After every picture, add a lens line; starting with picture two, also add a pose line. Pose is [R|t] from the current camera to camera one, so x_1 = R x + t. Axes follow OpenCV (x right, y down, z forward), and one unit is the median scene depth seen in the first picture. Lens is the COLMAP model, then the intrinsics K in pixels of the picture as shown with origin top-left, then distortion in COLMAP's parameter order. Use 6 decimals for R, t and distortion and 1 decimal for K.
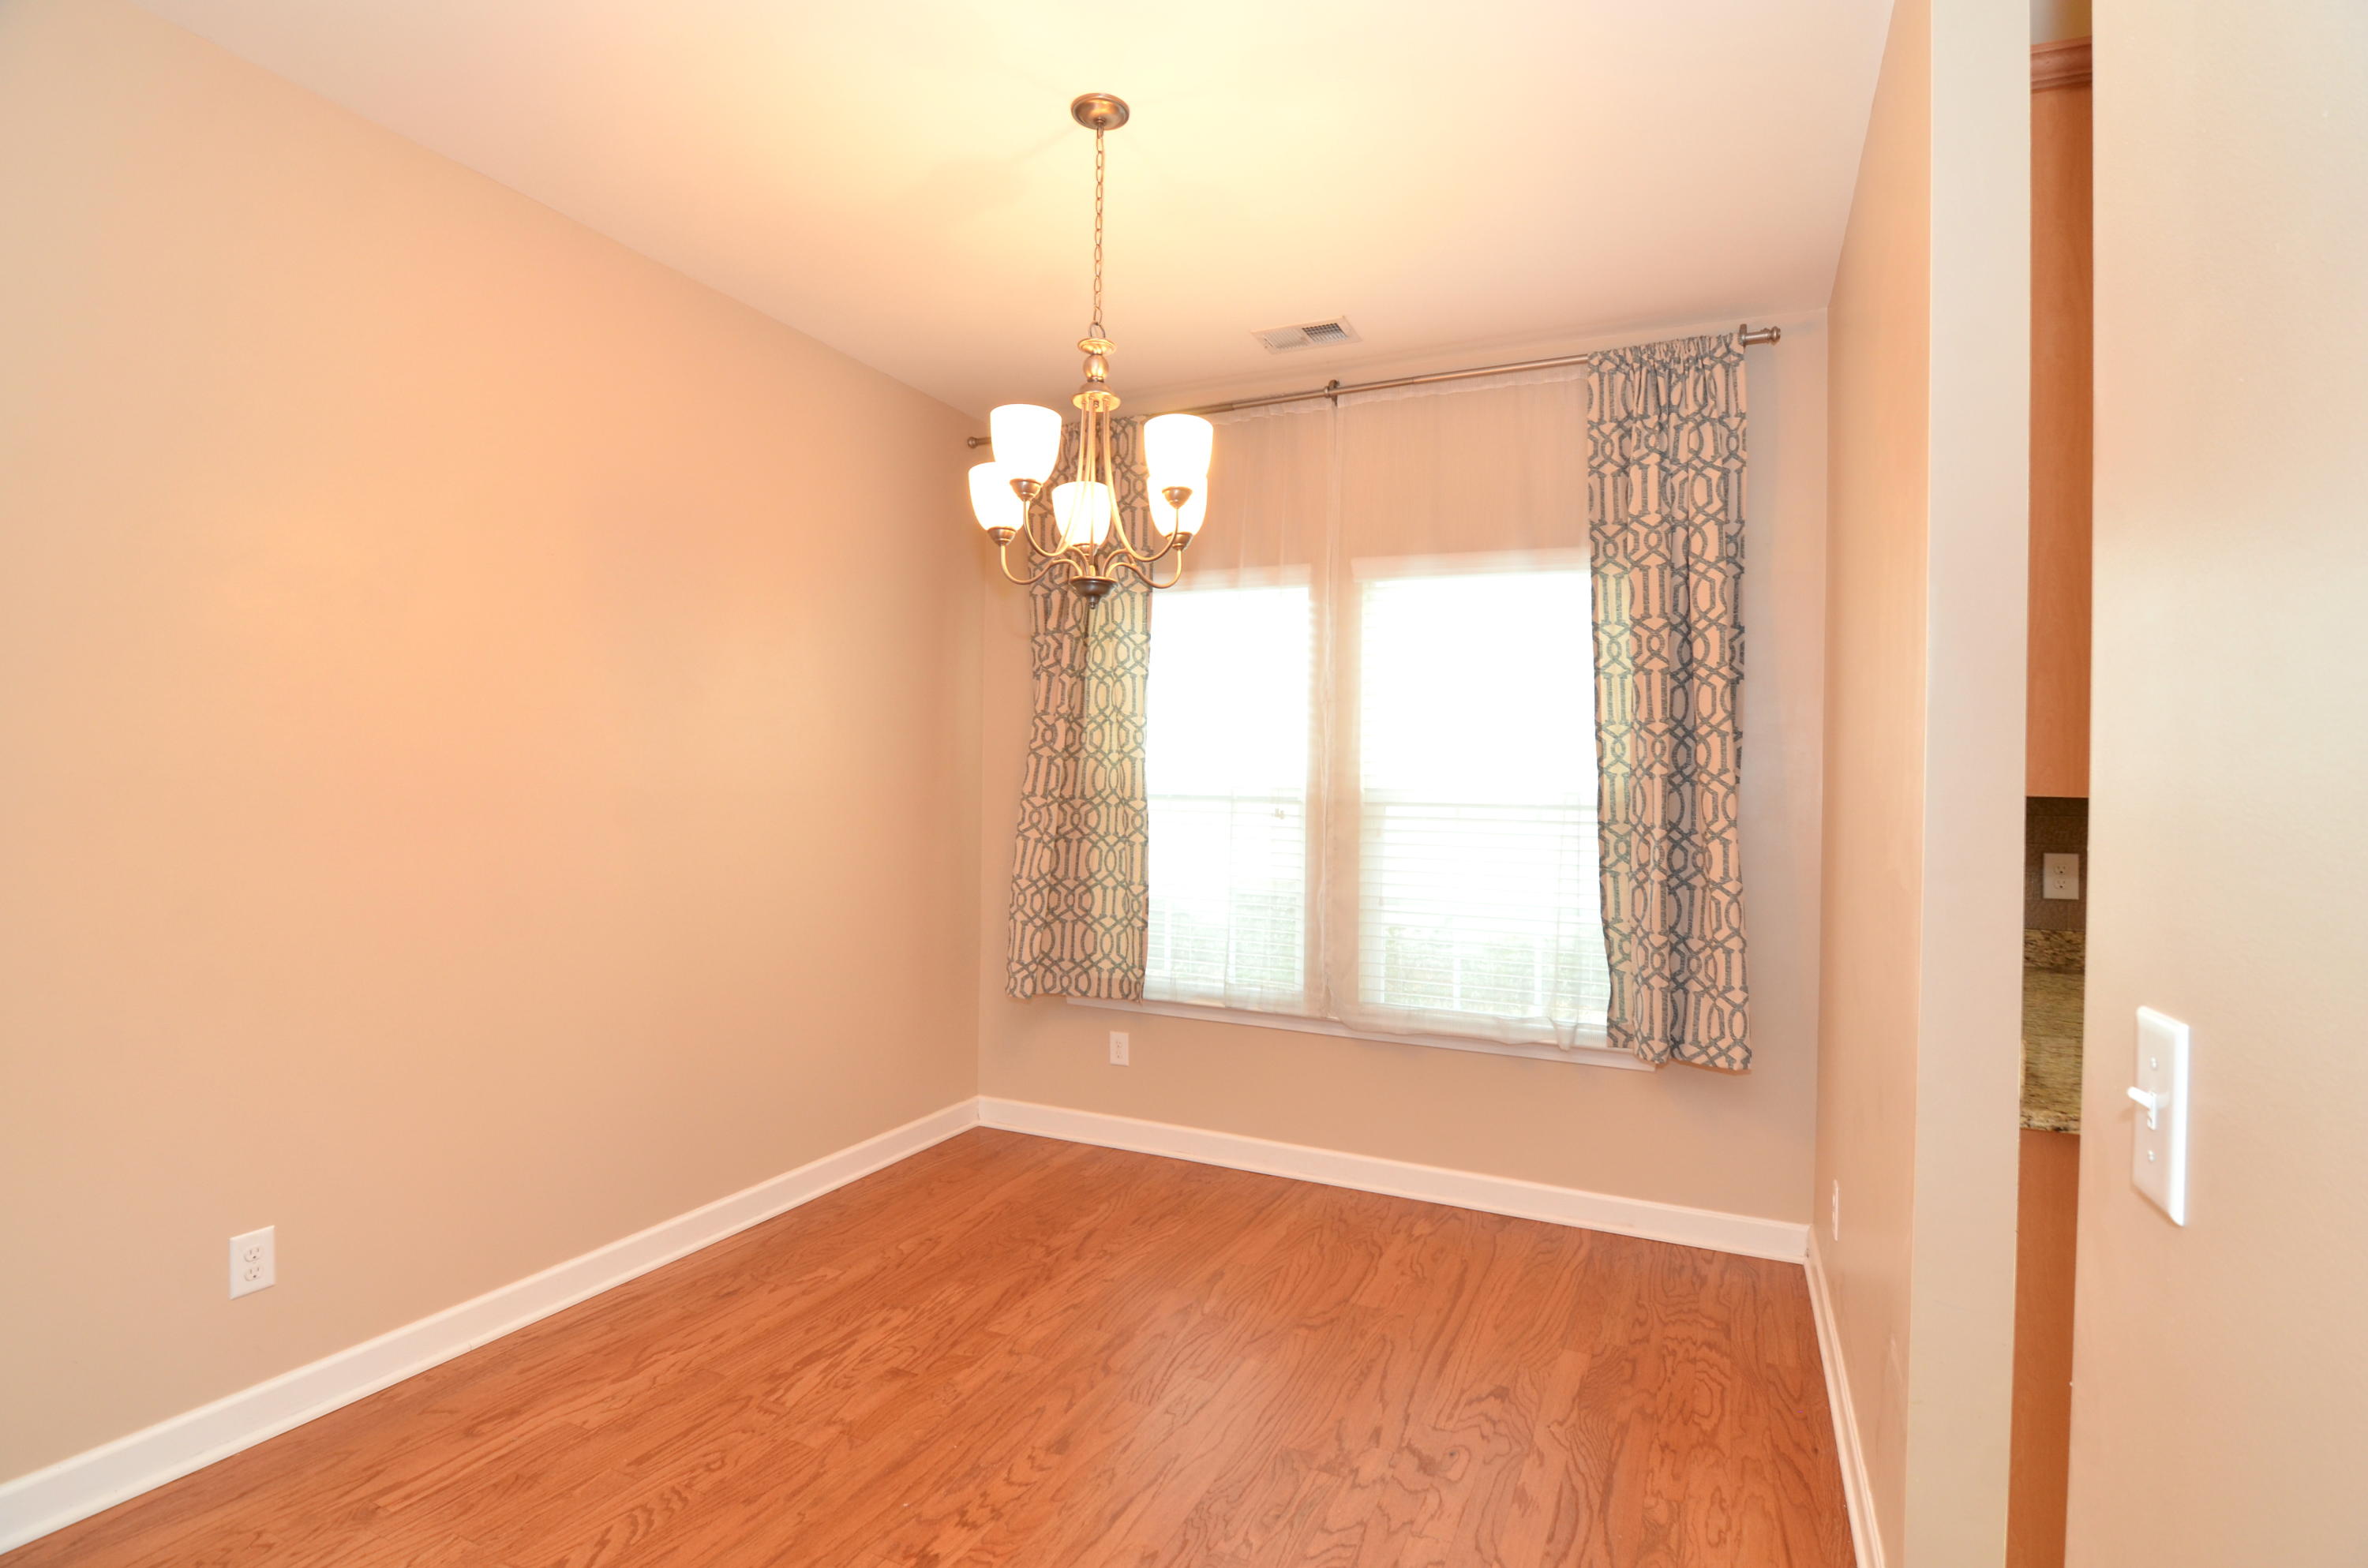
lens RADIAL K [[1137.6, 0, 1191.6], [0, 1137.6, 788.1], [0, 0, 1]] dist [-0.004678, -0.010472]
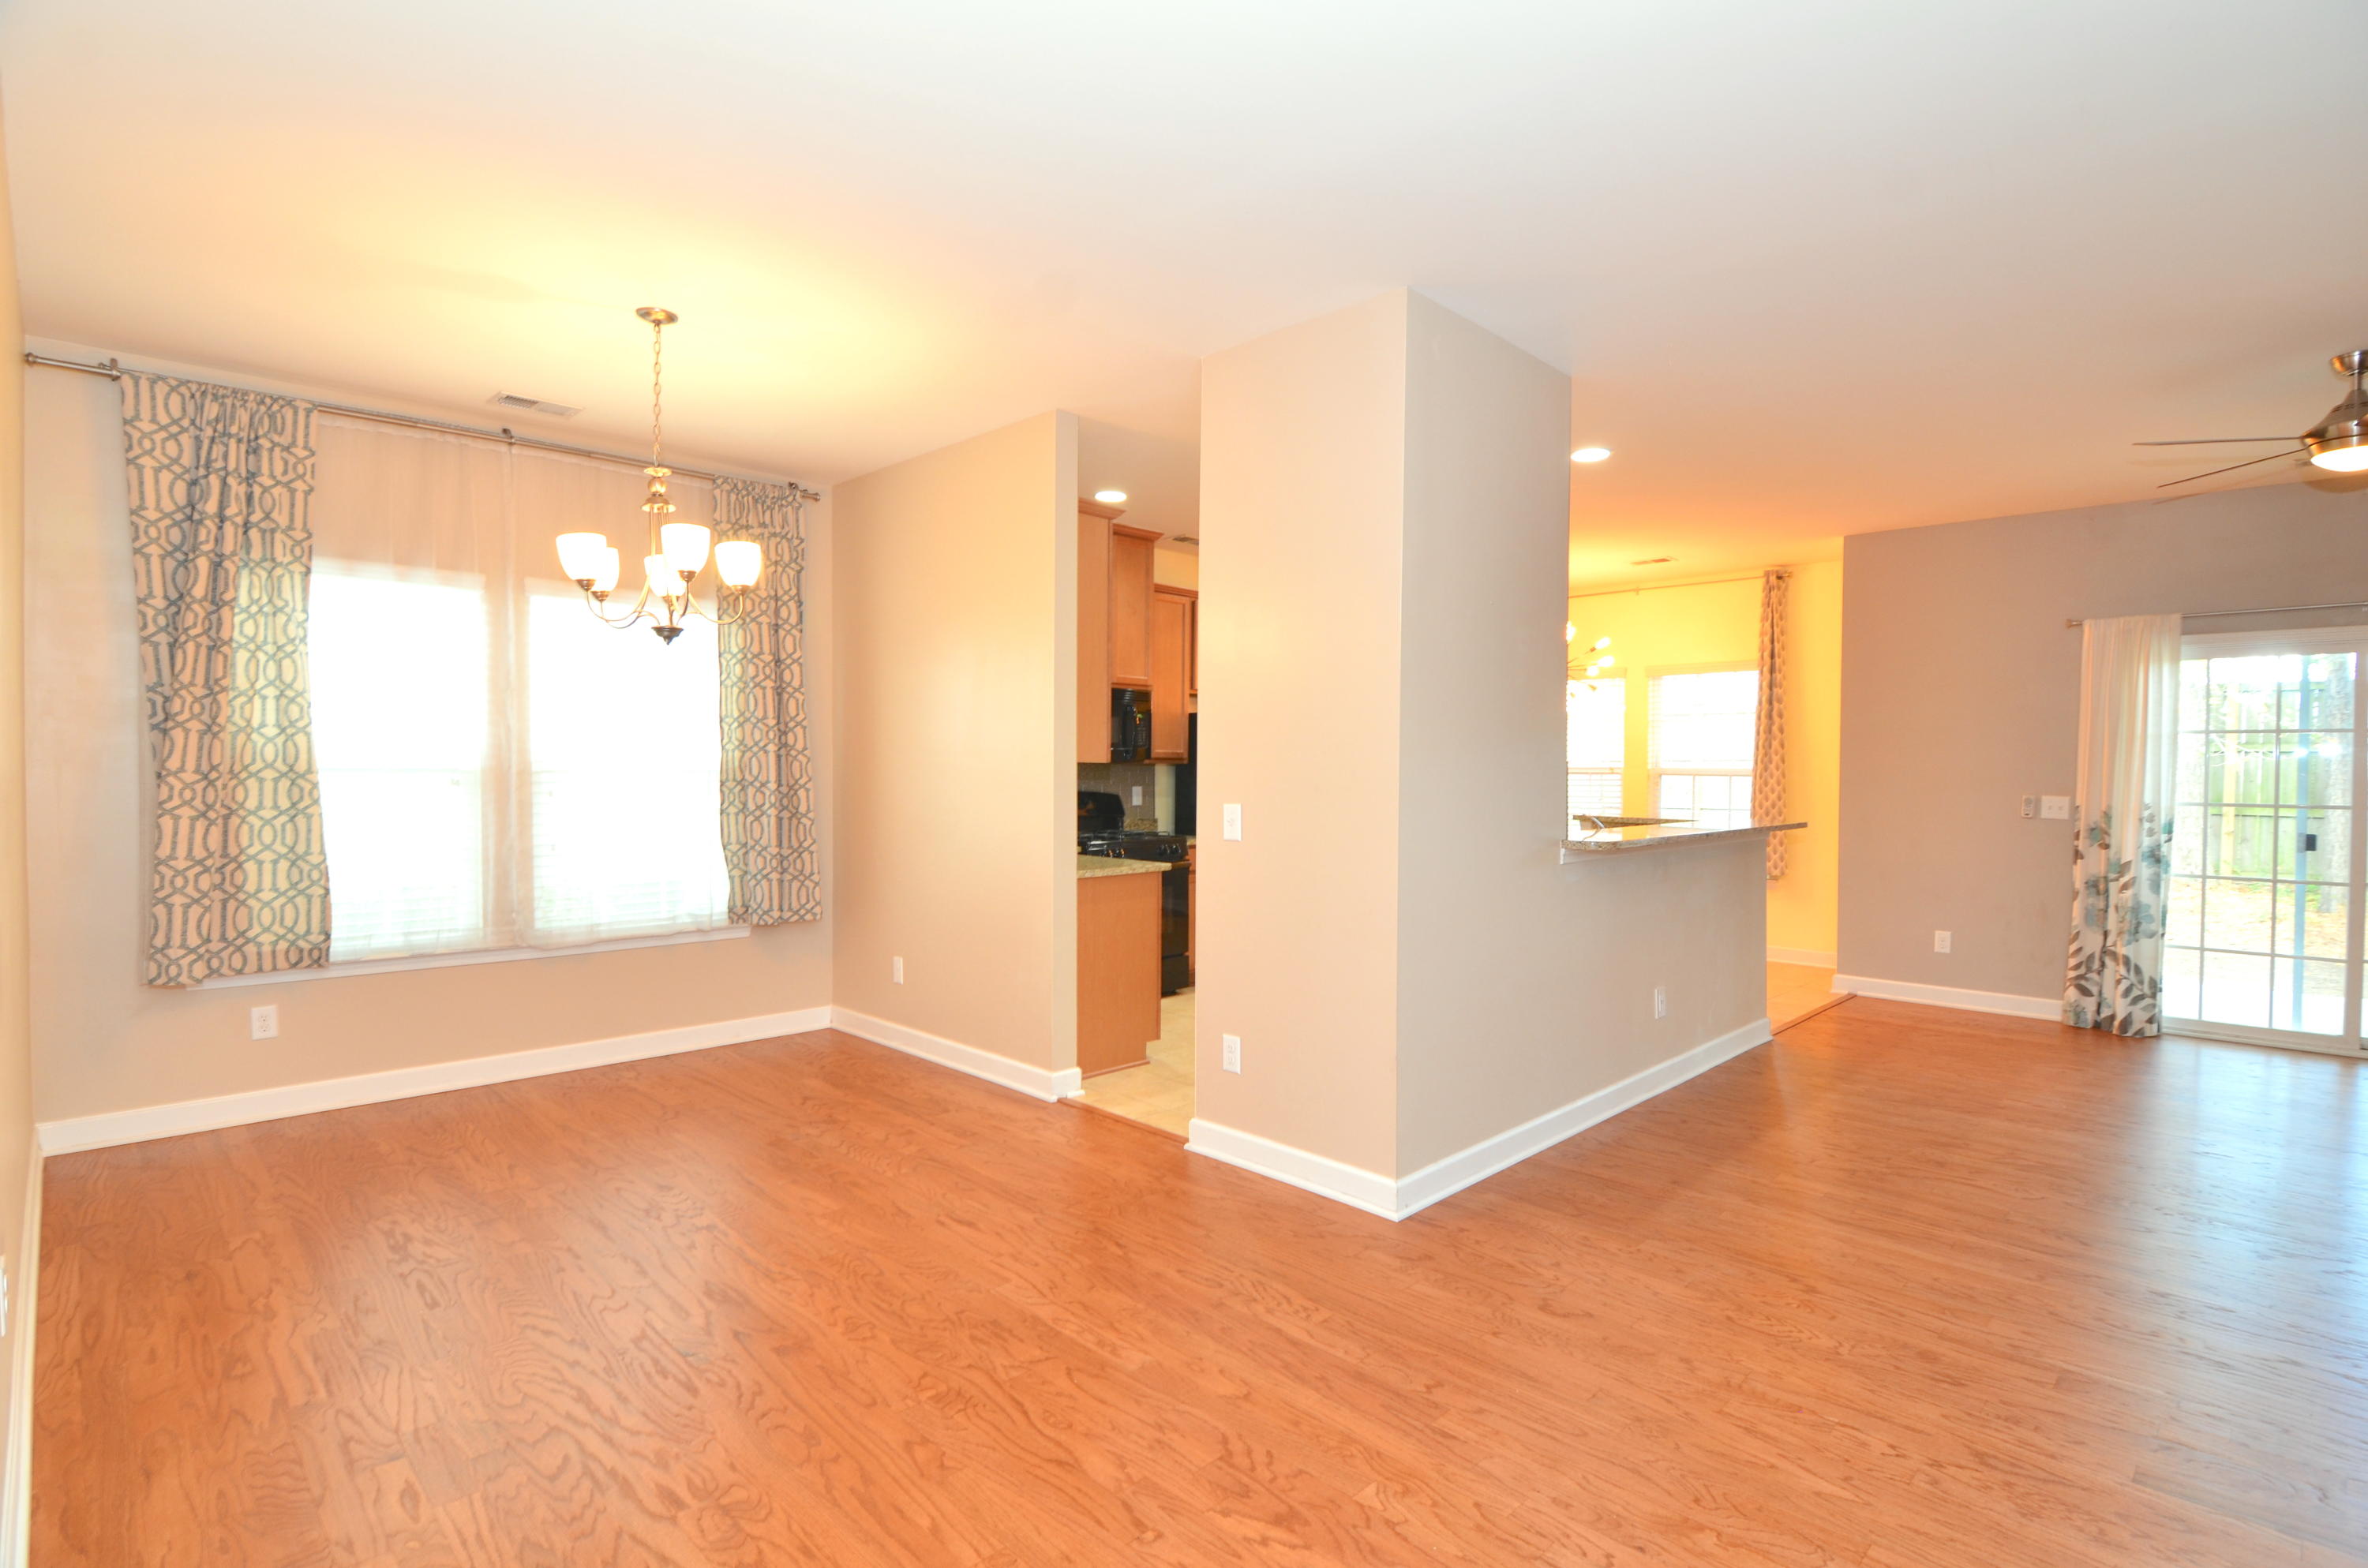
lens RADIAL K [[1137.6, 0, 1202.4], [0, 1137.6, 788.5], [0, 0, 1]] dist [-0.004678, -0.010472]
pose [[0.340242, -0.032401, 0.939779, -0.915624], [0.002851, 0.999437, 0.033425, -0.010177], [-0.940333, -0.008694, 0.340143, -0.147696]]
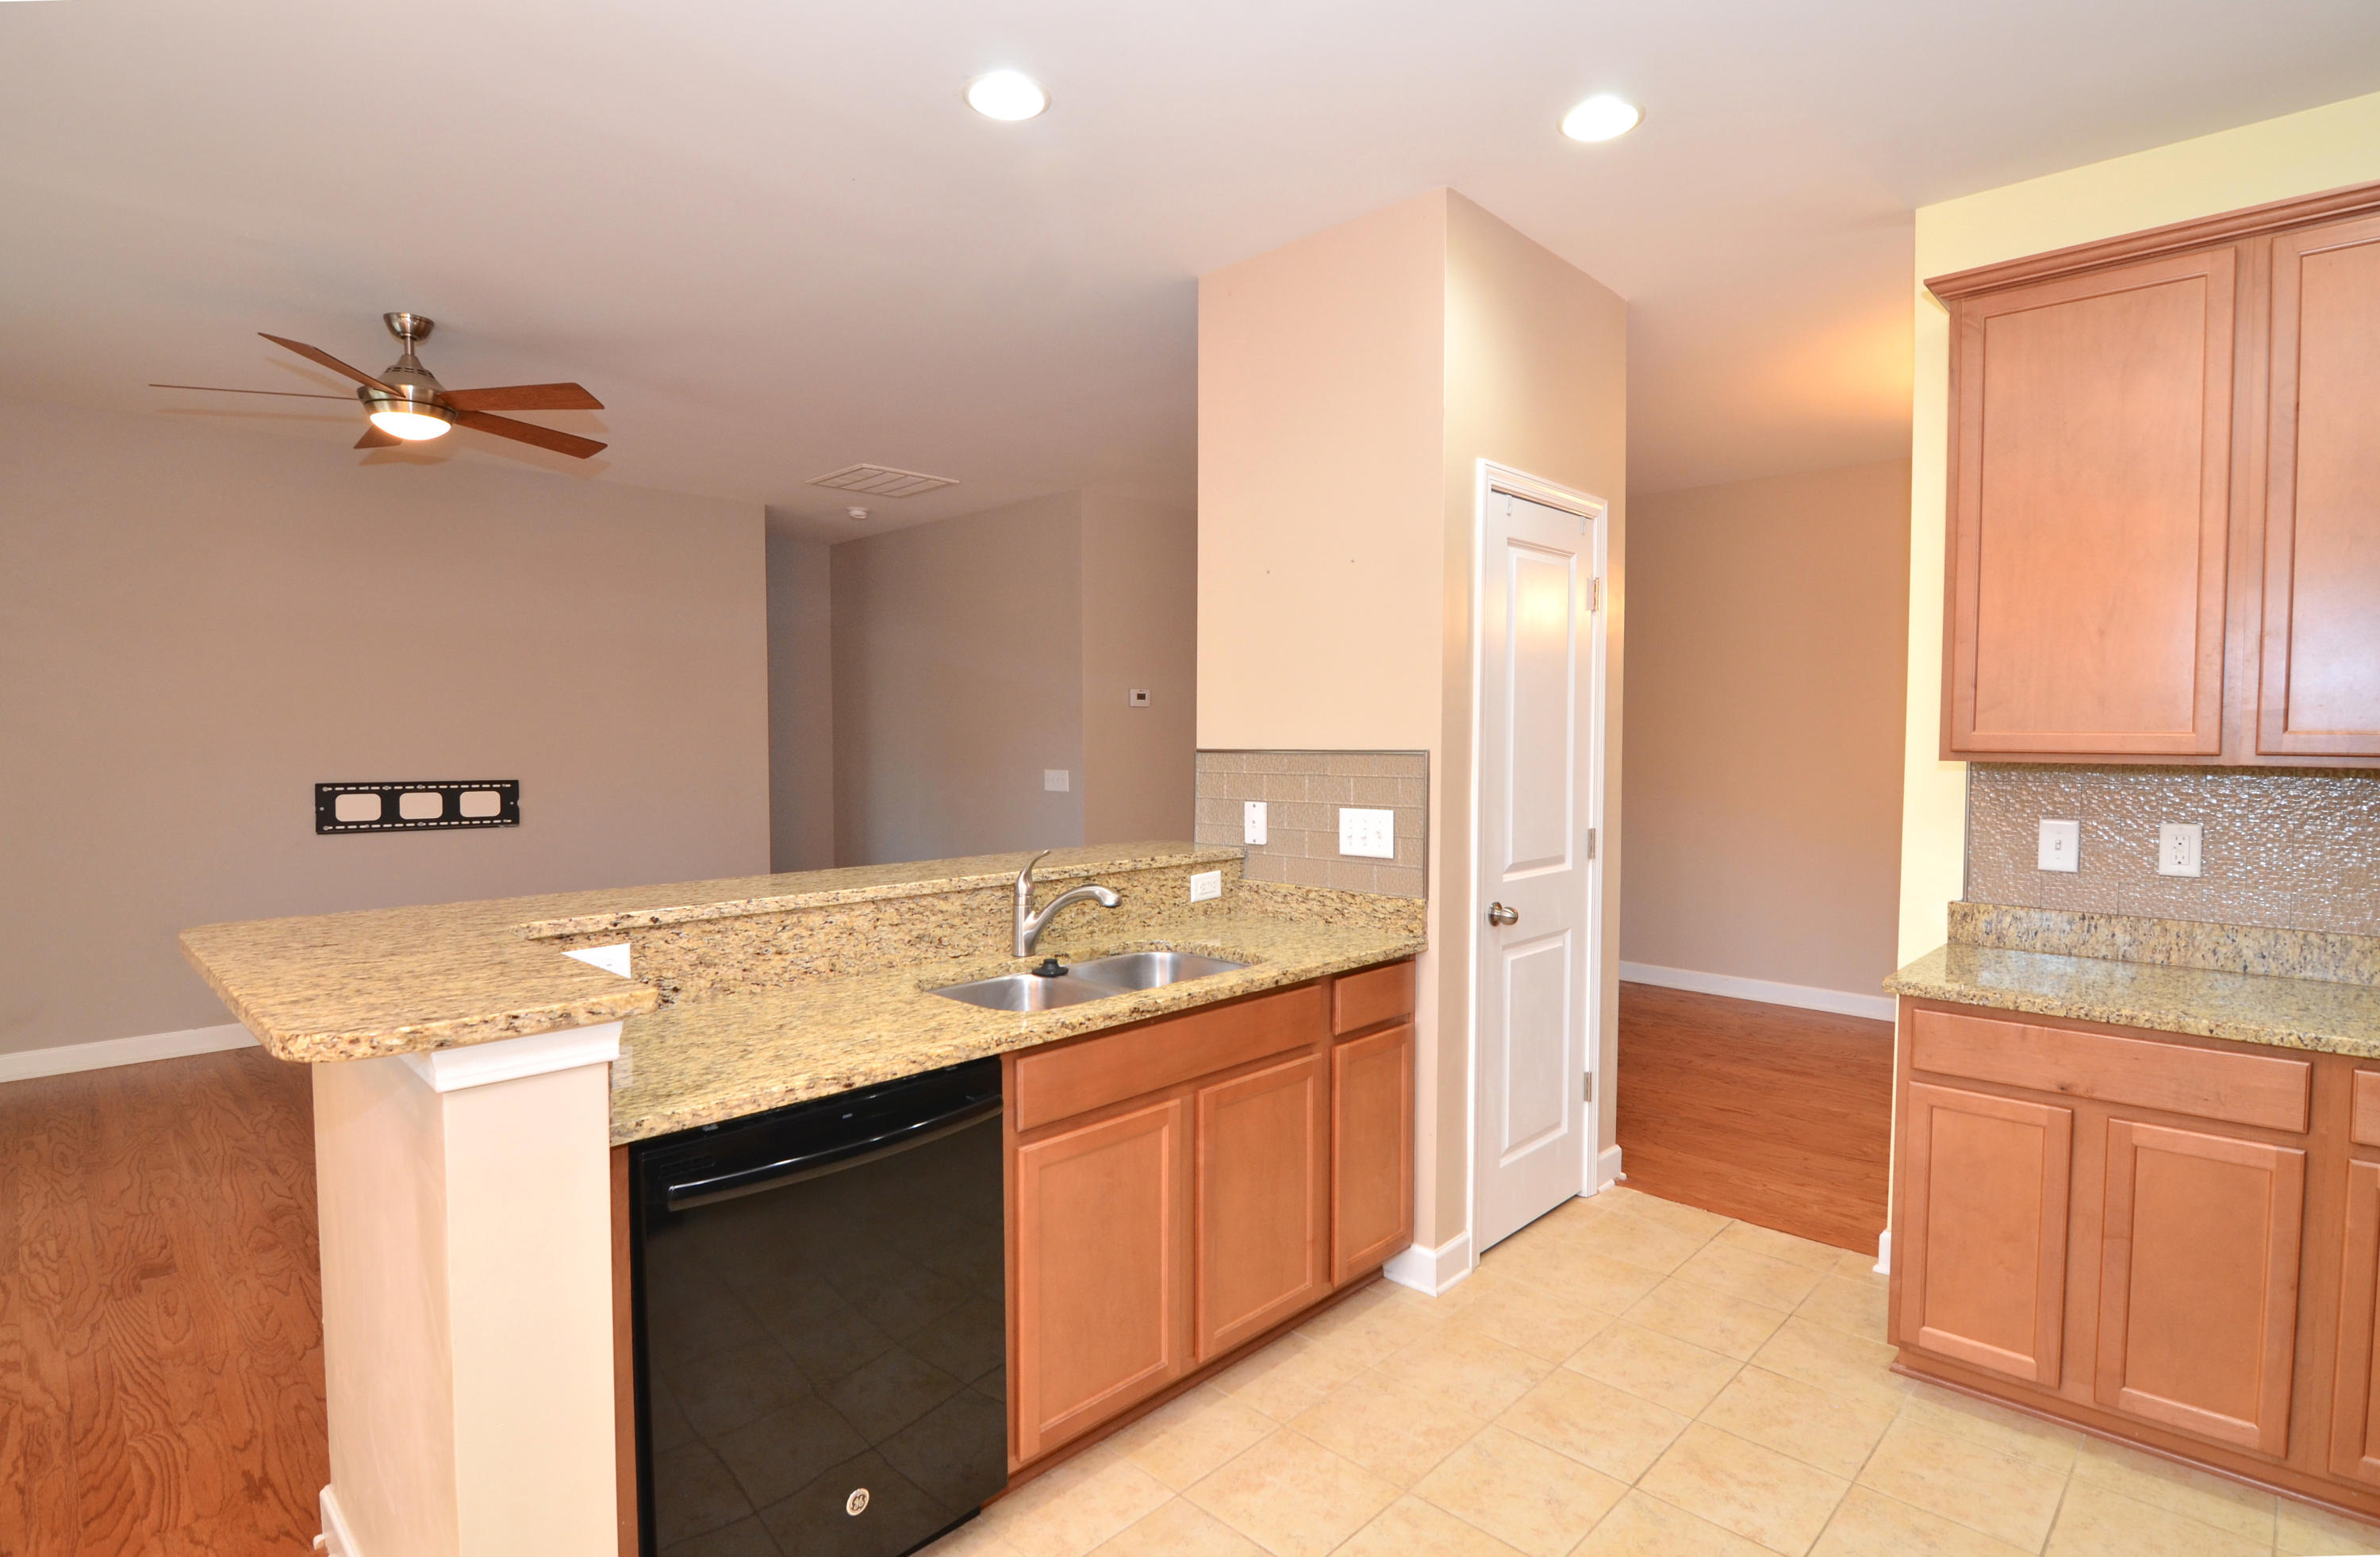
lens RADIAL K [[1170.5, 0, 1202.5], [0, 1170.5, 776.6], [0, 0, 1]] dist [-0.011408, -0.005032]
pose [[-0.331584, 0.017727, -0.943259, 1.405514], [-0.012179, 0.999660, 0.023069, 0.003199], [0.943347, 0.019138, -0.331256, 0.259408]]
